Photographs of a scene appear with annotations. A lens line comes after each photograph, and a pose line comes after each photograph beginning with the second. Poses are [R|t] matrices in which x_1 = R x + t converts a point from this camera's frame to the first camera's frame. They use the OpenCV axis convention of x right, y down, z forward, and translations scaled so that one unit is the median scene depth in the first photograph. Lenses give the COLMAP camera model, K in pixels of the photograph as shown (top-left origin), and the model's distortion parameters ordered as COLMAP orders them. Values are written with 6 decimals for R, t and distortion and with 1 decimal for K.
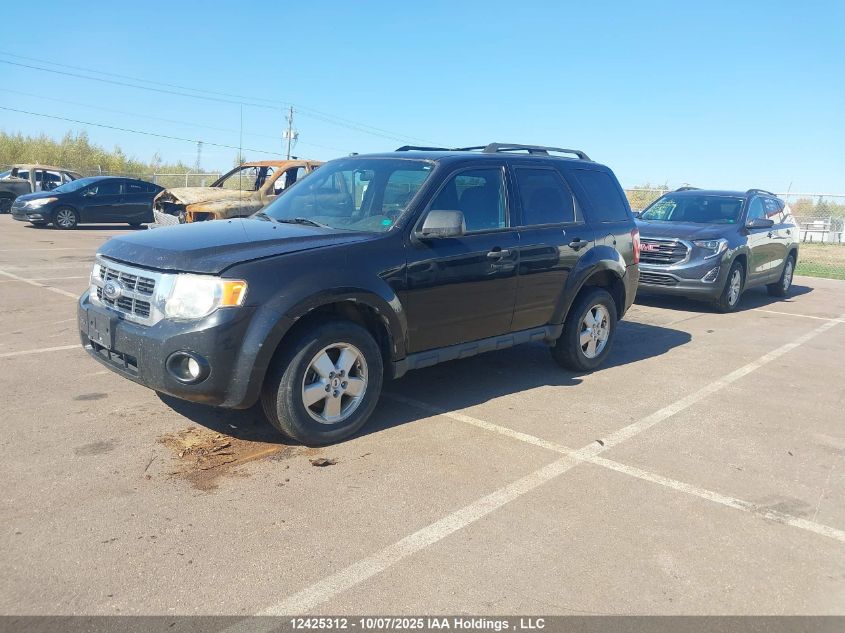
lens RADIAL K [[664.2, 0, 421.8], [0, 664.2, 307.5], [0, 0, 1]] dist [0.014679, -0.016574]
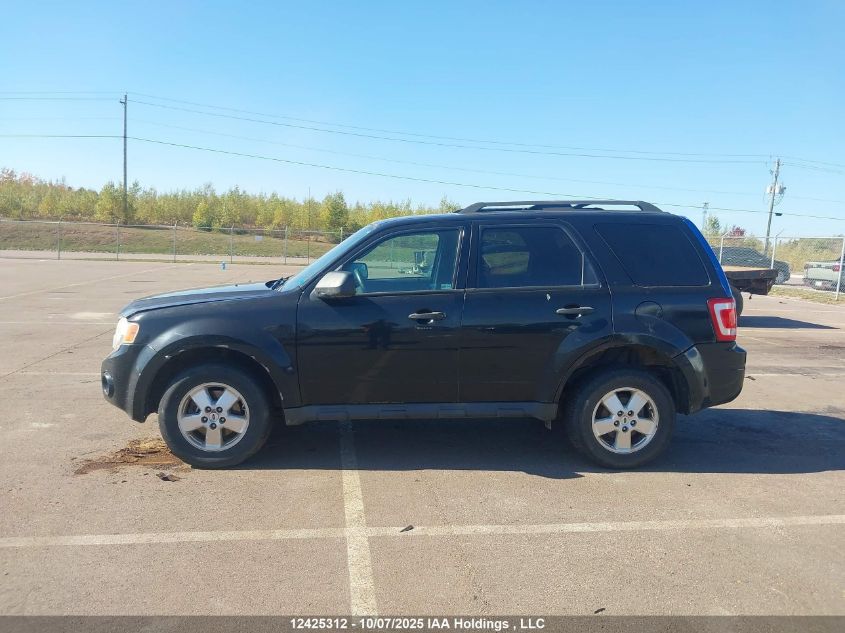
lens RADIAL K [[664.2, 0, 415.9], [0, 664.2, 312.5], [0, 0, 1]] dist [0.014679, -0.016574]
pose [[0.753471, 0.039556, -0.656290, 0.846006], [-0.094963, 0.994269, -0.049099, -0.043420], [0.650587, 0.099318, 0.752910, 0.301144]]
